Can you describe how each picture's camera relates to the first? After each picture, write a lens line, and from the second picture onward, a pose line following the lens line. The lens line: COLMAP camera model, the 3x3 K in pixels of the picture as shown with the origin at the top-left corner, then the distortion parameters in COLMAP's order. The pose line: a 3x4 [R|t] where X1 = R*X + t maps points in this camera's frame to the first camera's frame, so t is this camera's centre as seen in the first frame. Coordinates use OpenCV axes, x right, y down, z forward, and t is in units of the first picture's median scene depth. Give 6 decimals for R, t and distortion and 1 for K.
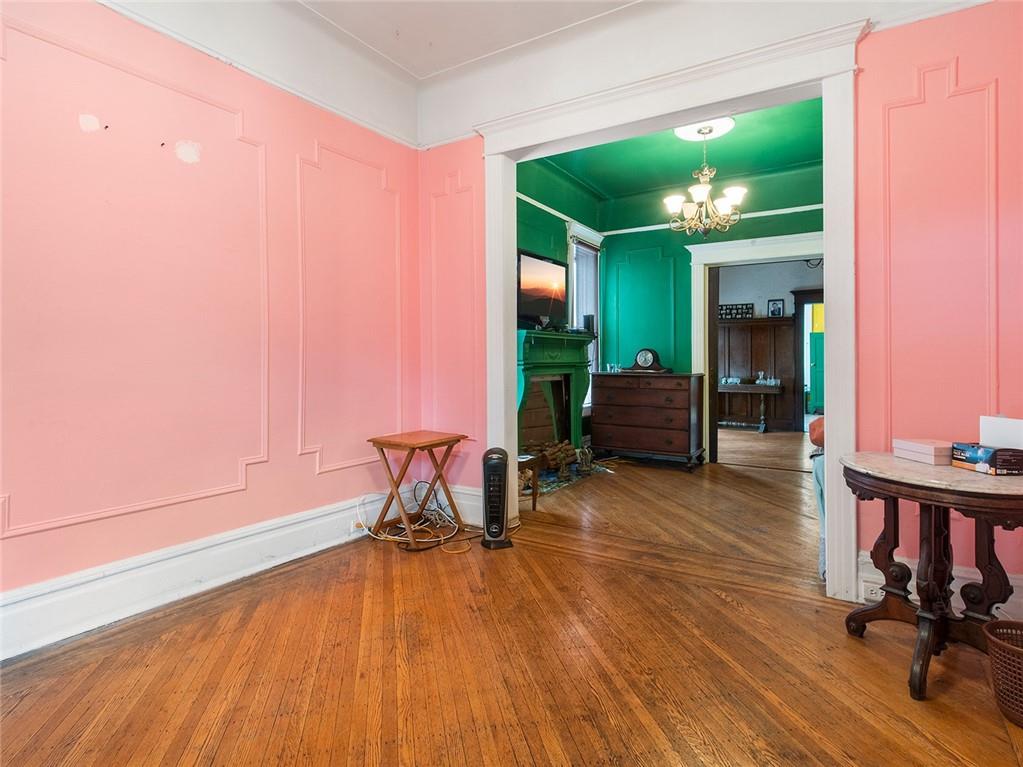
lens RADIAL K [[553.5, 0, 511.9], [0, 553.5, 377.5], [0, 0, 1]] dist [-0.004671, 0.000049]
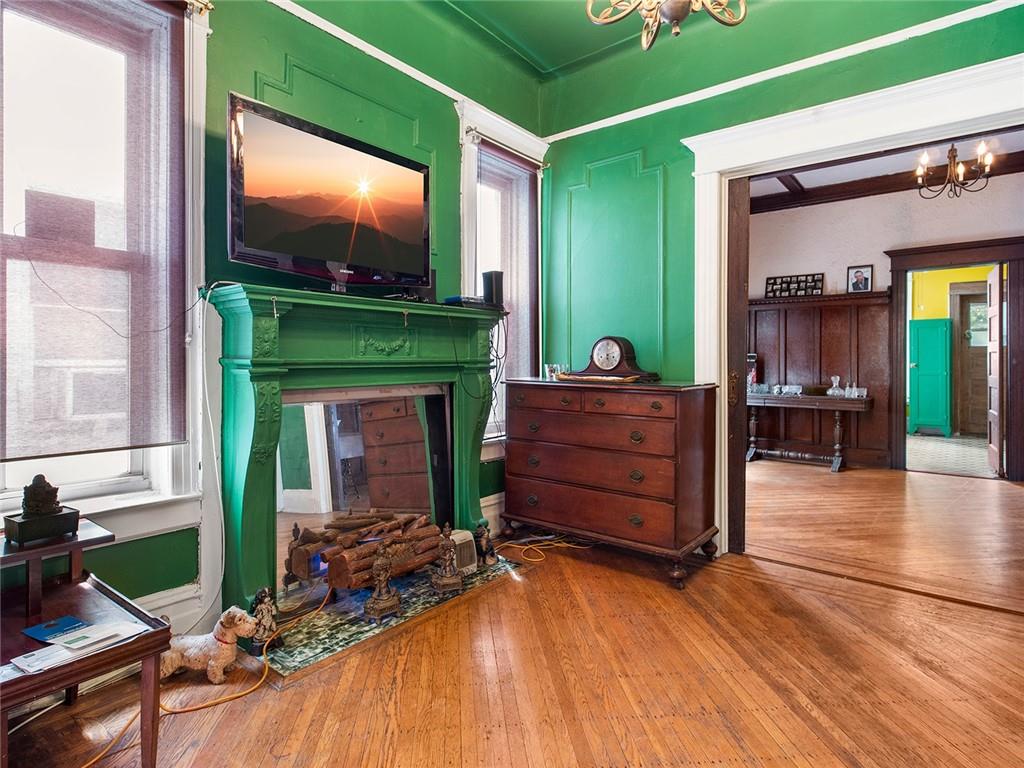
lens RADIAL K [[554.0, 0, 511.9], [0, 554.0, 374.9], [0, 0, 1]] dist [-0.004671, 0.000049]
pose [[0.994079, 0.006083, -0.108487, 0.169078], [-0.006249, 0.999980, -0.001190, -0.010796], [0.108478, 0.001861, 0.994097, 0.369866]]
